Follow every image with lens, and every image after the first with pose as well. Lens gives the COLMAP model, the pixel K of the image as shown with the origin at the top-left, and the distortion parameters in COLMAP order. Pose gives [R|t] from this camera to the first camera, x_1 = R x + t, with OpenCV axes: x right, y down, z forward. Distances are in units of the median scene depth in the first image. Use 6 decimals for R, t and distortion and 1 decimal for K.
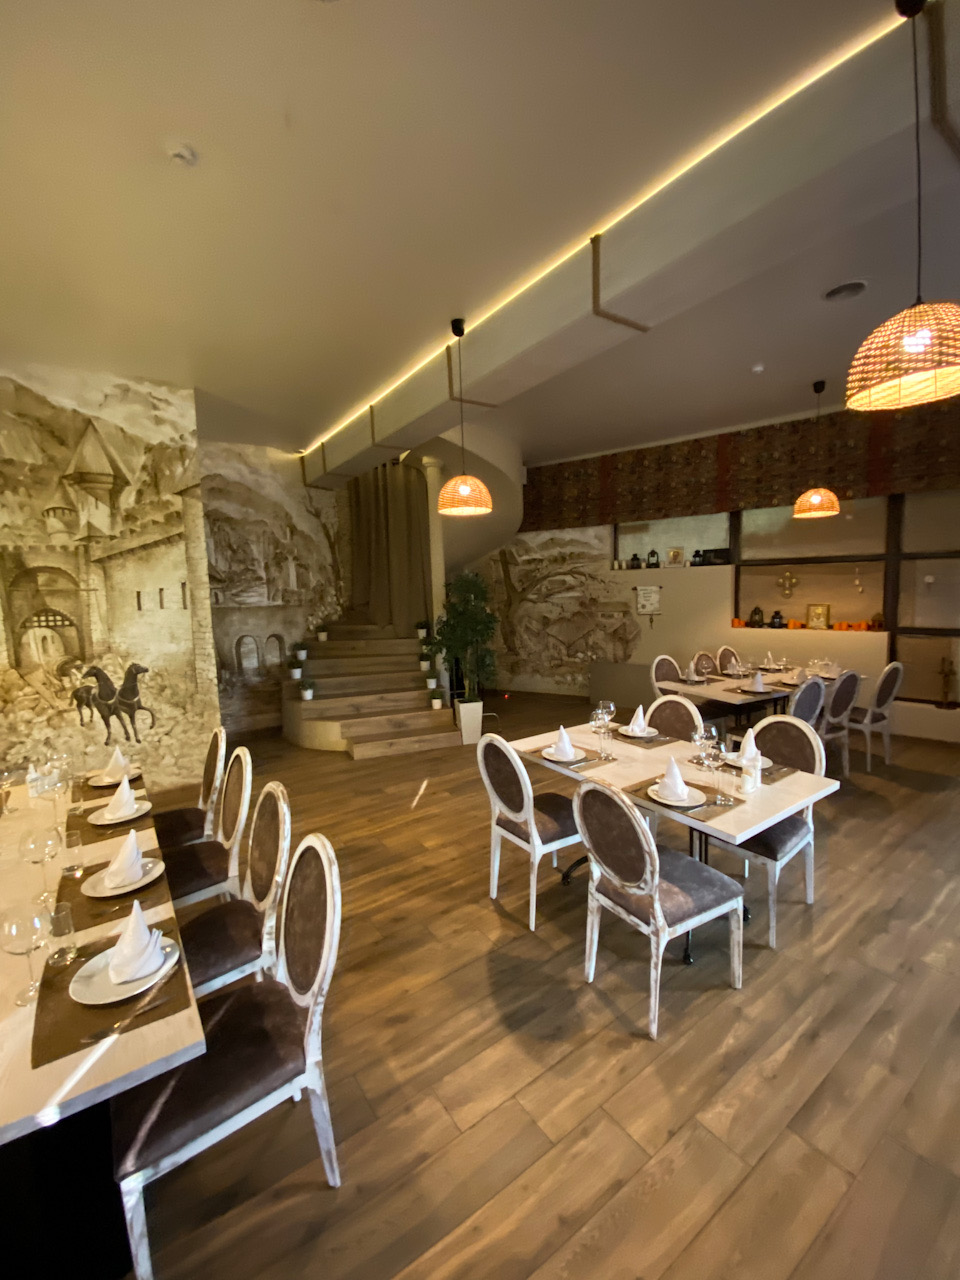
lens RADIAL K [[516.5, 0, 482.0], [0, 516.5, 639.9], [0, 0, 1]] dist [0.014788, -0.017592]
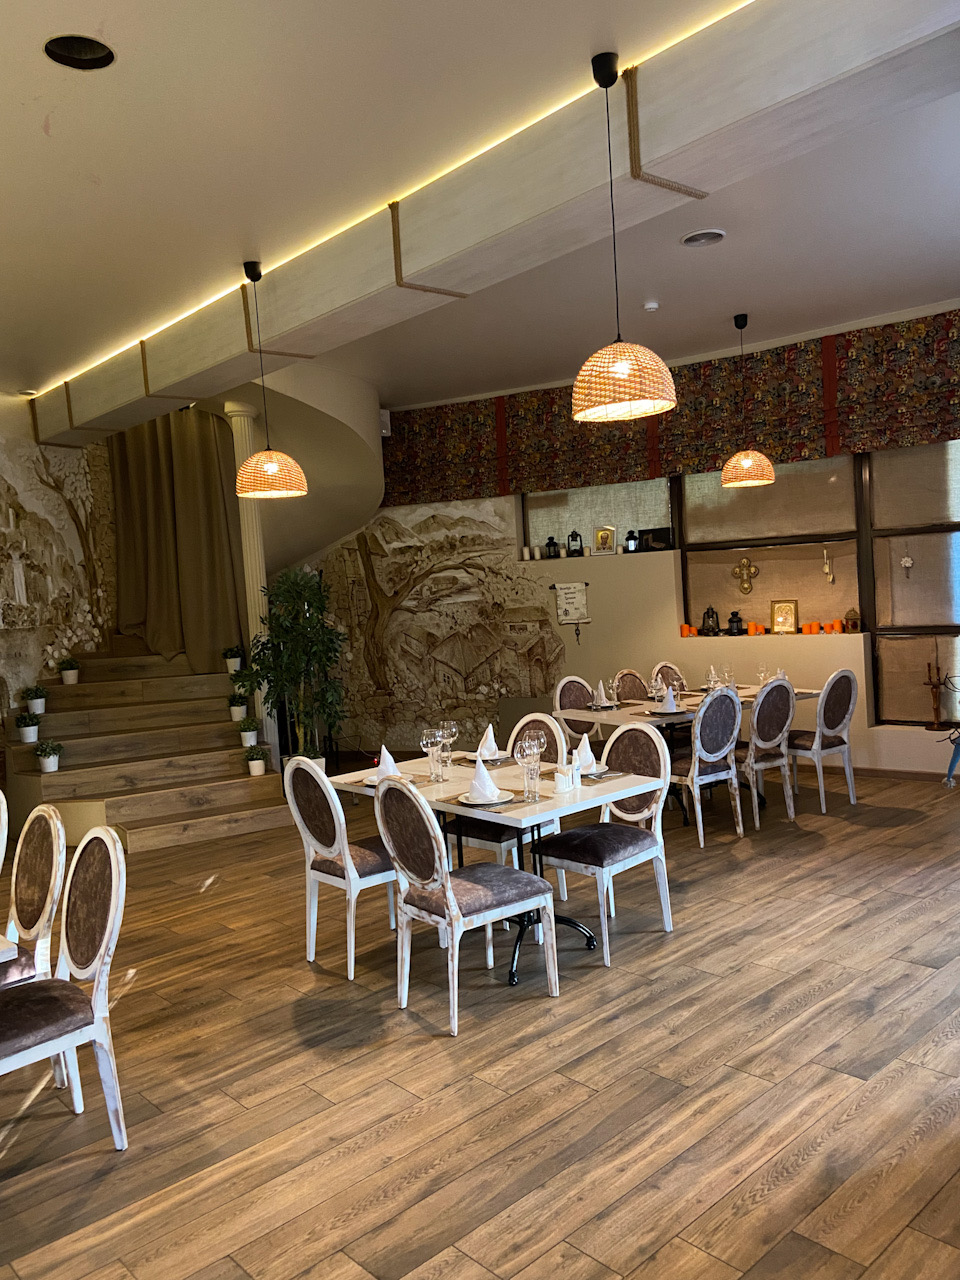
lens RADIAL K [[961.2, 0, 499.5], [0, 961.2, 631.3], [0, 0, 1]] dist [0.115368, -0.141647]
pose [[0.990527, -0.037137, 0.132201, 0.097874], [0.045182, 0.997271, -0.058381, 0.054772], [-0.129673, 0.063801, 0.989502, -0.449439]]
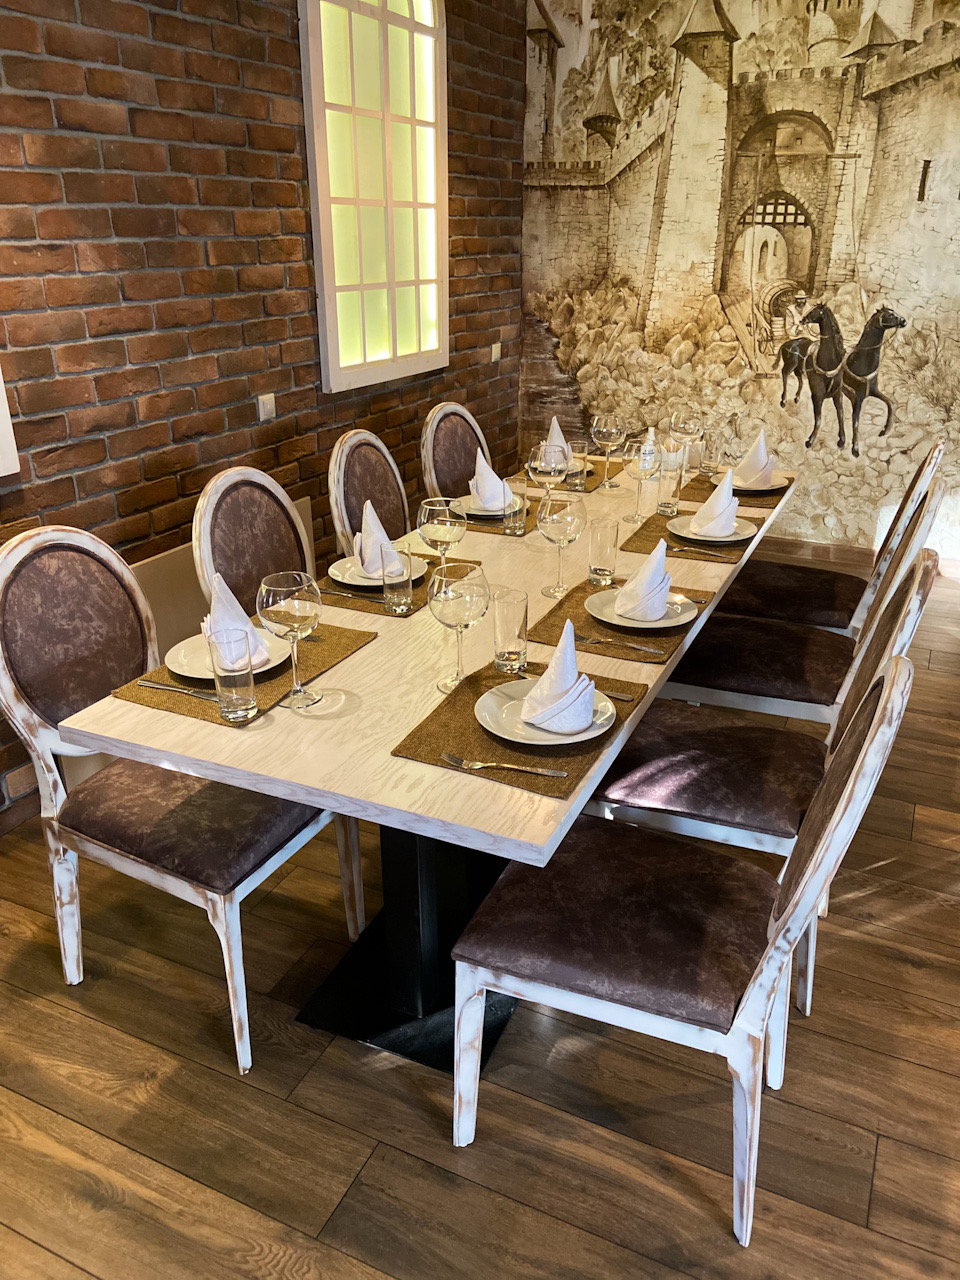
lens RADIAL K [[961.2, 0, 479.9], [0, 961.2, 633.0], [0, 0, 1]] dist [0.115368, -0.141647]
pose [[0.480141, 0.367480, -0.796507, 0.073303], [-0.105866, 0.925658, 0.363249, 0.035140], [0.870780, -0.090087, 0.483350, 0.112973]]
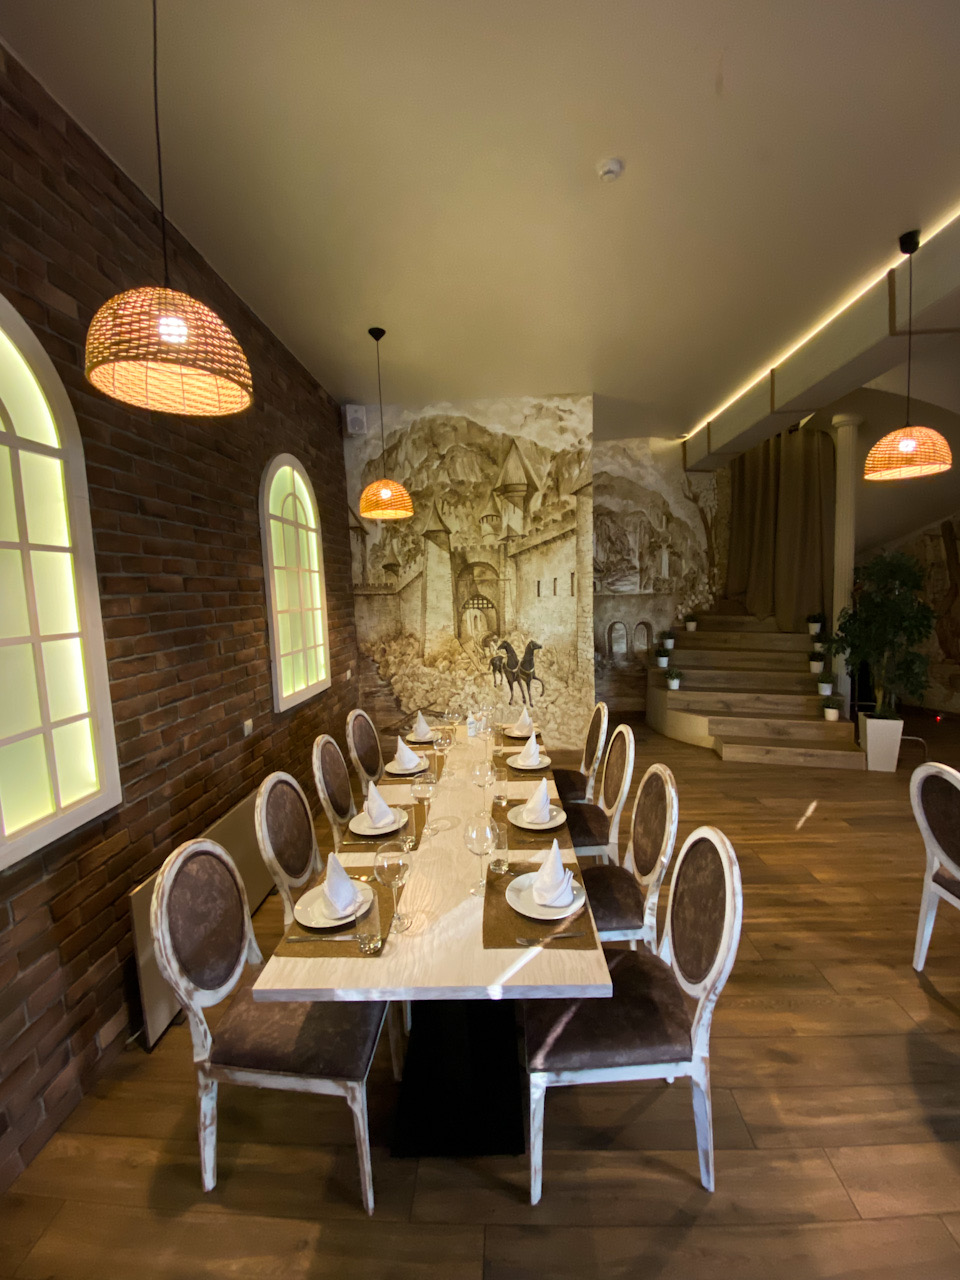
lens RADIAL K [[516.5, 0, 477.8], [0, 516.5, 640.1], [0, 0, 1]] dist [0.014788, -0.017592]
pose [[0.782736, 0.064269, -0.619026, -0.036182], [-0.051644, 0.997931, 0.038306, 0.004961], [0.620207, 0.001986, 0.784436, -0.011662]]
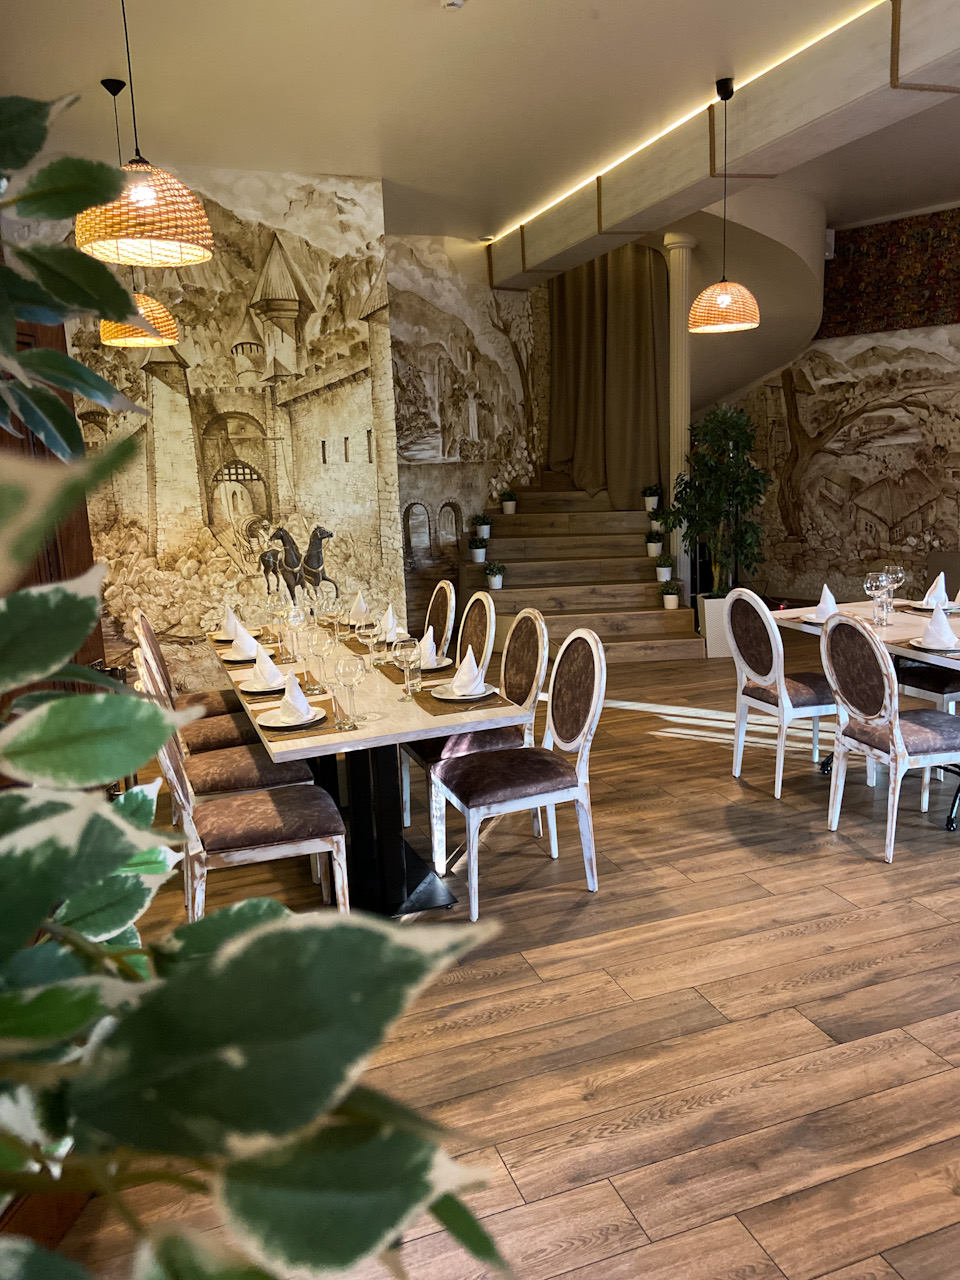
lens RADIAL K [[961.2, 0, 482.8], [0, 961.2, 635.0], [0, 0, 1]] dist [0.115368, -0.141647]
pose [[0.963327, 0.040849, -0.265201, 0.025401], [-0.015707, 0.995234, 0.096242, 0.071405], [0.267868, -0.088547, 0.959378, -0.515742]]
